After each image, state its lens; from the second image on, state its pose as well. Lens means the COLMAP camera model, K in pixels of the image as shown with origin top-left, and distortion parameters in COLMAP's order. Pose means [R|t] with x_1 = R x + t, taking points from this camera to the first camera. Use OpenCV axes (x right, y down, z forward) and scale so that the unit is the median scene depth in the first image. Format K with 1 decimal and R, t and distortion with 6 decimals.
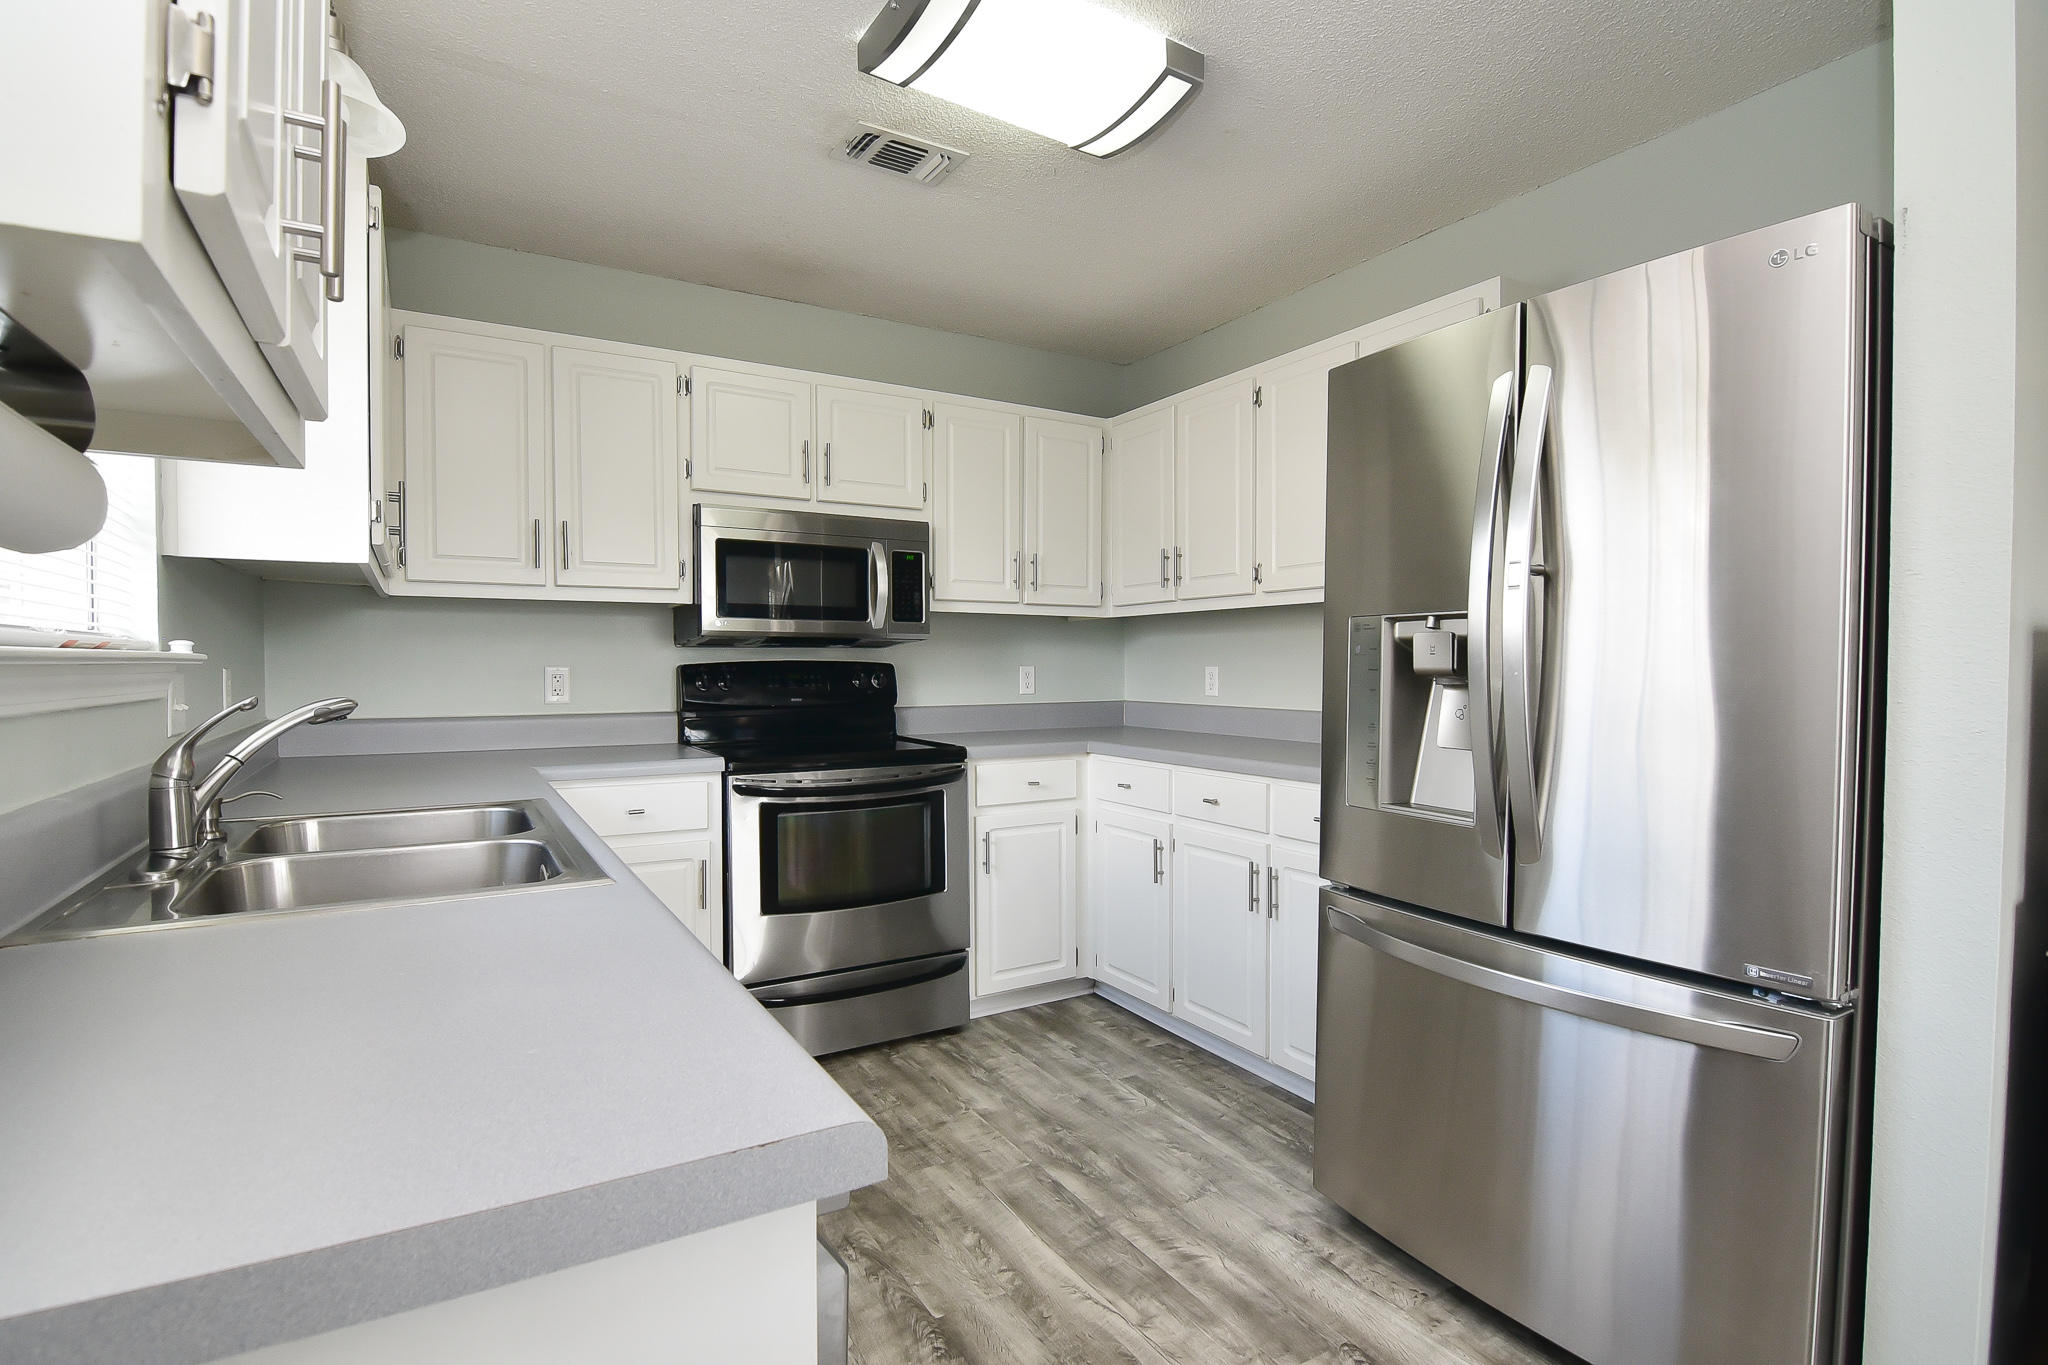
lens RADIAL K [[1002.2, 0, 1024.0], [0, 1002.2, 682.5], [0, 0, 1]] dist [0.016446, -0.000635]
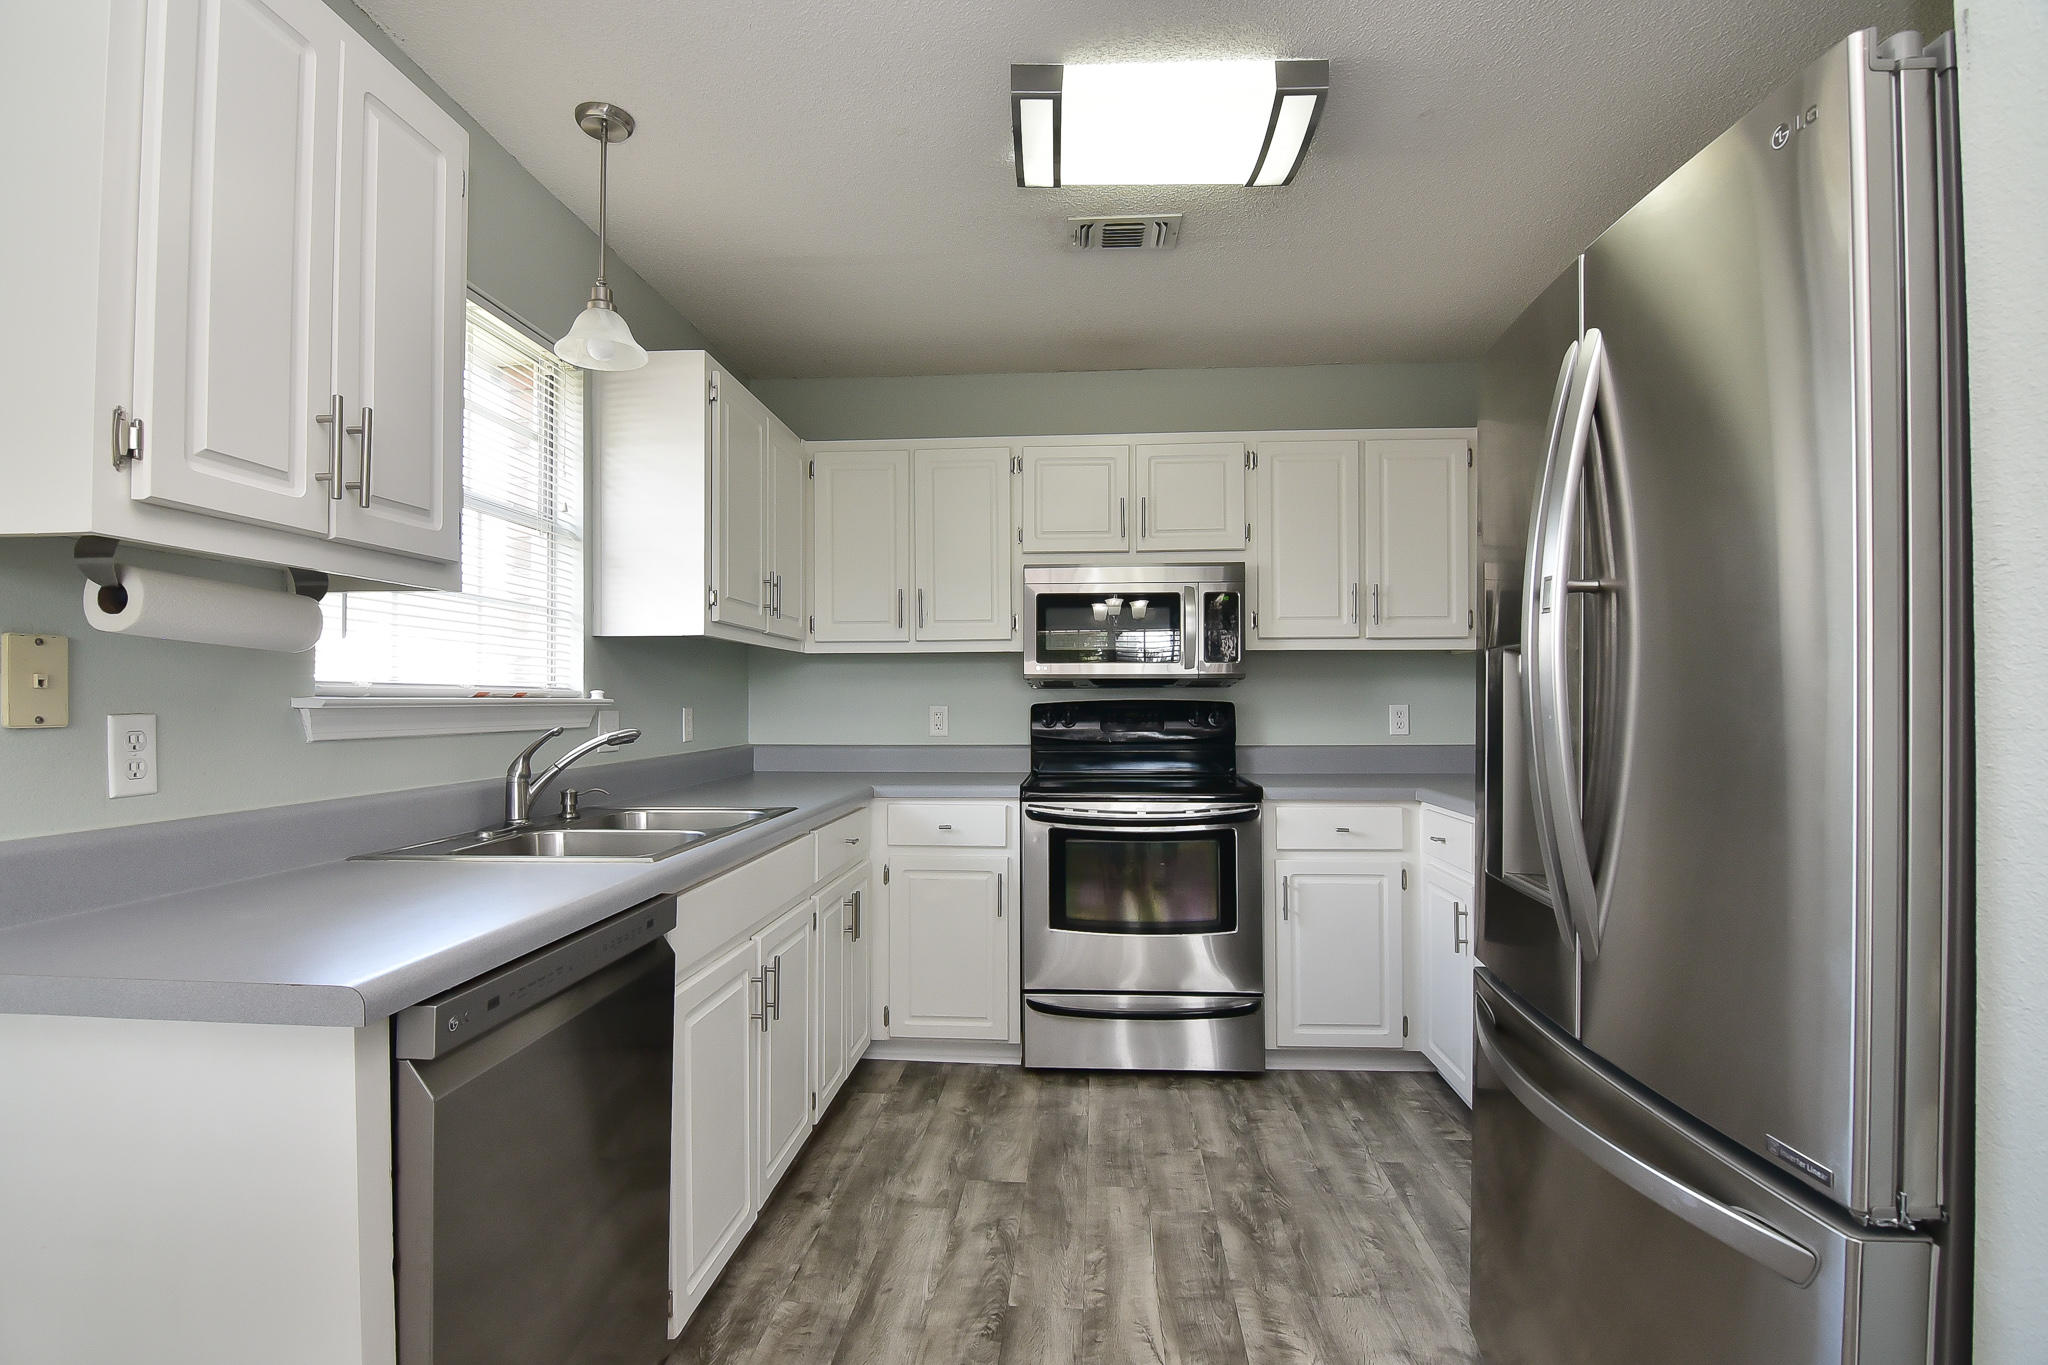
lens RADIAL K [[1002.4, 0, 1024.0], [0, 1002.4, 682.5], [0, 0, 1]] dist [0.003851, 0.000140]
pose [[0.822840, -0.014332, -0.568092, 0.360919], [-0.007075, 0.999346, -0.035460, -0.002209], [0.568229, 0.033197, 0.822200, 0.063004]]
